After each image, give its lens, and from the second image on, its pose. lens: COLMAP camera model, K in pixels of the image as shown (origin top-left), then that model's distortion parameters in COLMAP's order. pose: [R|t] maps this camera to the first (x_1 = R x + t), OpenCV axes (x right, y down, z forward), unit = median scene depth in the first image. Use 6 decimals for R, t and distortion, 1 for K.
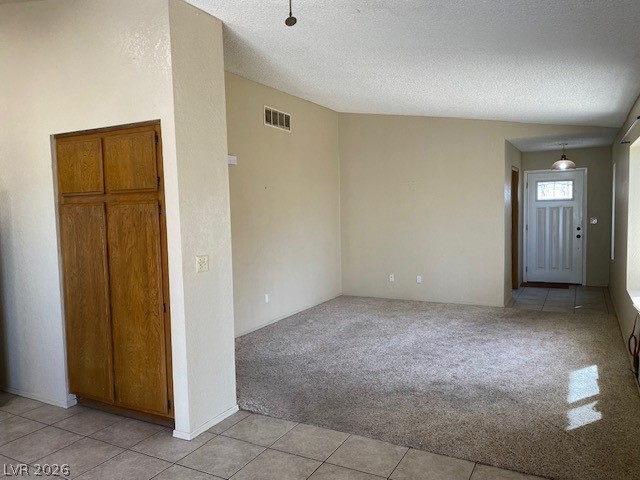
lens RADIAL K [[486.4, 0, 320.9], [0, 486.4, 240.8], [0, 0, 1]] dist [0.041531, -0.042802]
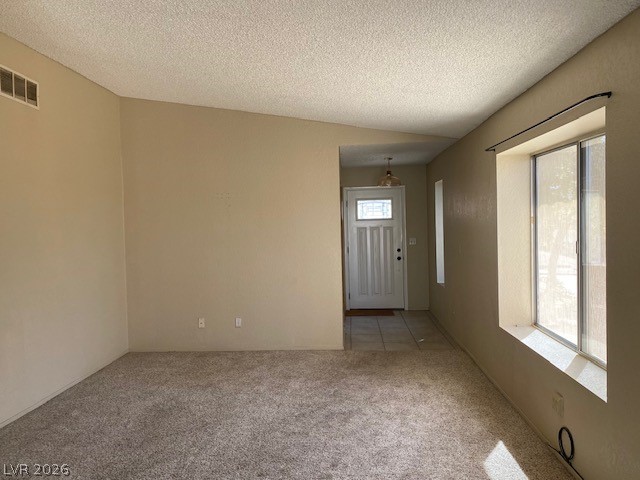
lens RADIAL K [[486.4, 0, 322.9], [0, 486.4, 235.2], [0, 0, 1]] dist [0.041531, -0.042802]
pose [[0.910228, -0.010141, 0.413983, 0.007523], [0.031713, 0.998471, -0.045268, -0.018391], [-0.412891, 0.054333, 0.909159, 0.247253]]
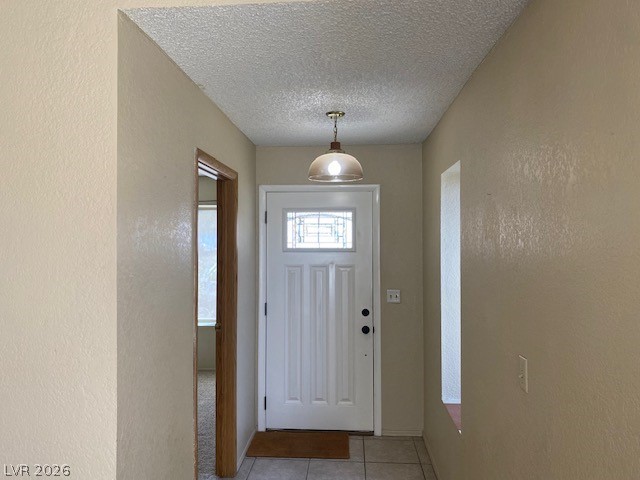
lens RADIAL K [[486.4, 0, 315.7], [0, 486.4, 235.3], [0, 0, 1]] dist [0.041531, -0.042802]
pose [[0.918399, 0.017500, 0.395268, 0.349450], [0.008064, 0.997986, -0.062923, -0.082362], [-0.395573, 0.060976, 0.916408, 0.692556]]
